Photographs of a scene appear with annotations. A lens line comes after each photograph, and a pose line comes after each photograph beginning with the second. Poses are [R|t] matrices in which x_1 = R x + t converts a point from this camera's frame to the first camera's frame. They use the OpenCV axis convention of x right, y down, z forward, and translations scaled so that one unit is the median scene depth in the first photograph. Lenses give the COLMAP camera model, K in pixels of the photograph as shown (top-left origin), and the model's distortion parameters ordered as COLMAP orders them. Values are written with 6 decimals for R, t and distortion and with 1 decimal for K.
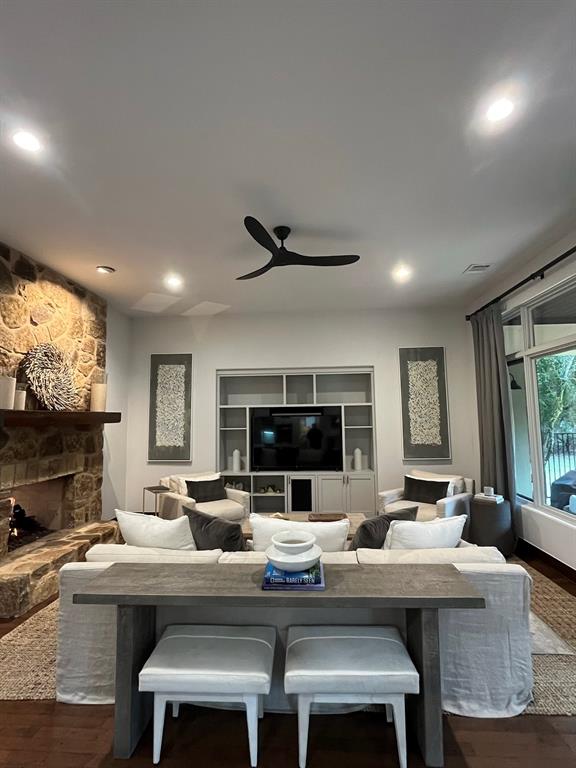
lens RADIAL K [[382.1, 0, 288.0], [0, 382.1, 384.0], [0, 0, 1]] dist [-0.002198, -0.000446]
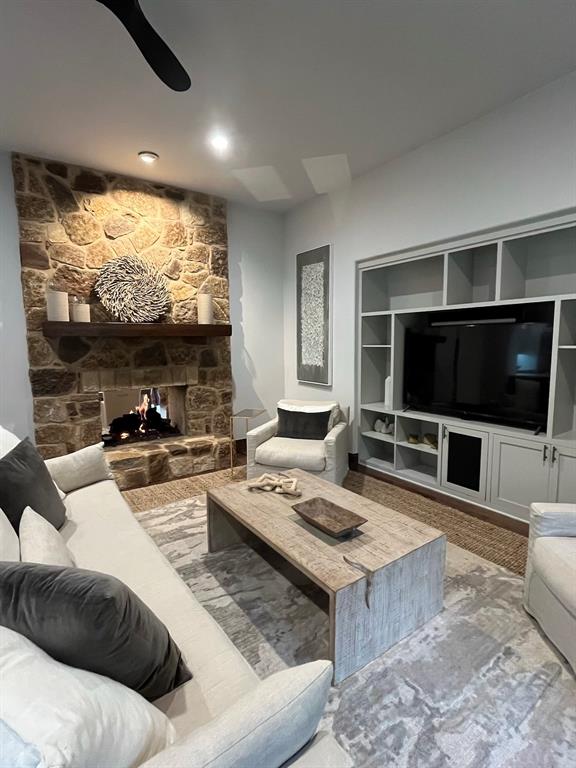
lens RADIAL K [[382.1, 0, 288.0], [0, 382.1, 384.0], [0, 0, 1]] dist [-0.002198, -0.000446]
pose [[0.629496, 0.093895, -0.771310, 0.370738], [0.067946, 0.982217, 0.175022, 0.065012], [0.774027, -0.162583, 0.611922, 0.543074]]
